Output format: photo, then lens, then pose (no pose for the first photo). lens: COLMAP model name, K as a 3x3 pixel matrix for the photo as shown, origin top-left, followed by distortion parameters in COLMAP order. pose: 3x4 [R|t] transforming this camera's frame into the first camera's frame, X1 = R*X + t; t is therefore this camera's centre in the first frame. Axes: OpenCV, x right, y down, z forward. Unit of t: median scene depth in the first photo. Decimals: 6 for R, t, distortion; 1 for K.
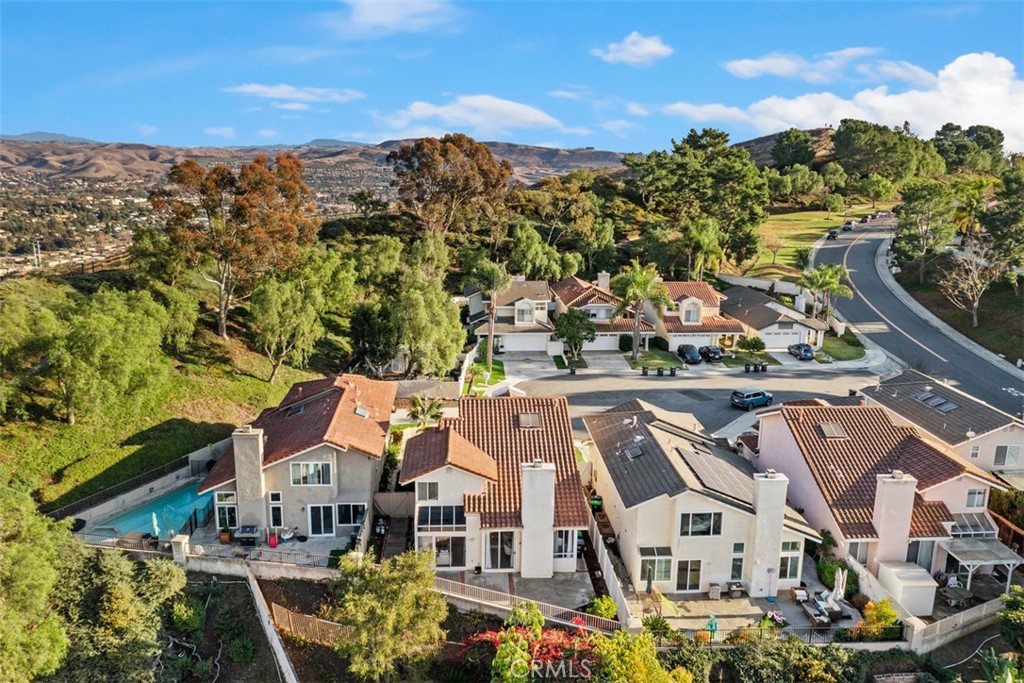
lens RADIAL K [[800.3, 0, 508.3], [0, 800.3, 342.0], [0, 0, 1]] dist [-0.013479, 0.005442]
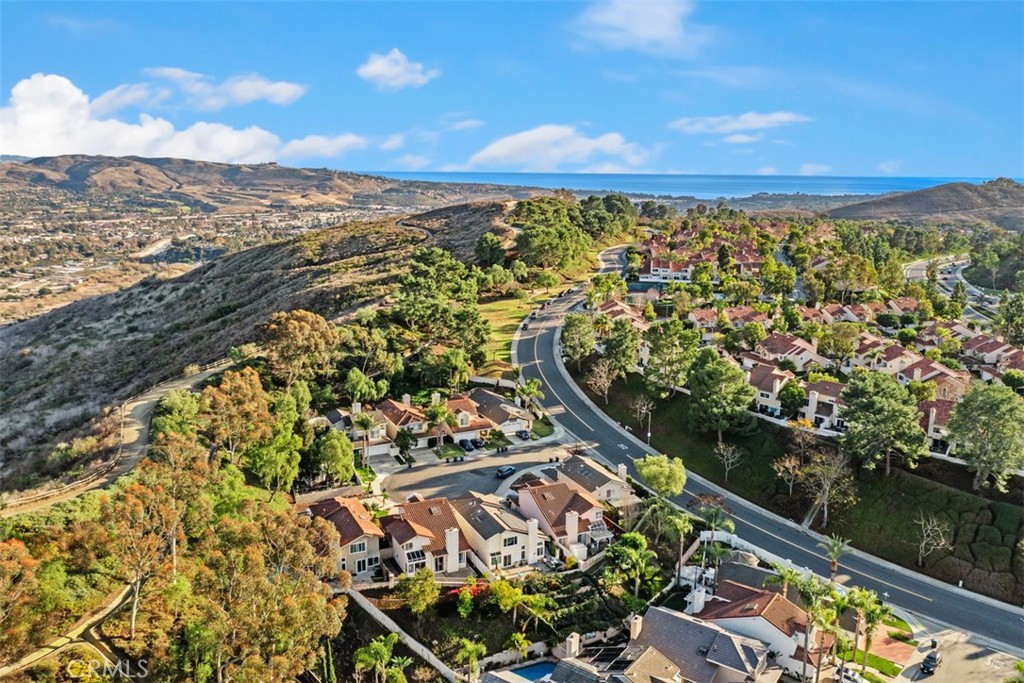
lens RADIAL K [[800.3, 0, 505.4], [0, 800.3, 340.5], [0, 0, 1]] dist [-0.013479, 0.005442]
pose [[0.928772, -0.080940, 0.361706, -0.359999], [0.086105, 0.996284, 0.001844, -0.236549], [-0.360511, 0.029432, 0.932290, -0.801308]]
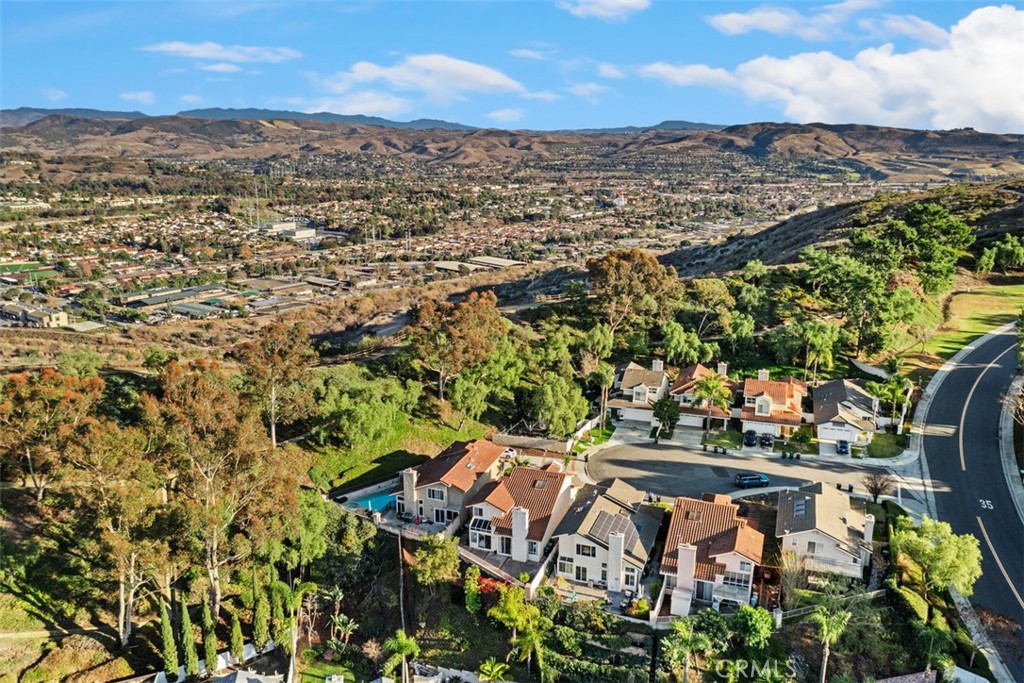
lens RADIAL K [[800.3, 0, 509.7], [0, 800.3, 341.5], [0, 0, 1]] dist [-0.013479, 0.005442]
pose [[0.914691, 0.088152, -0.394423, 0.410619], [-0.079564, 0.996101, 0.038109, -0.188060], [0.396244, -0.003476, 0.918139, -0.493956]]
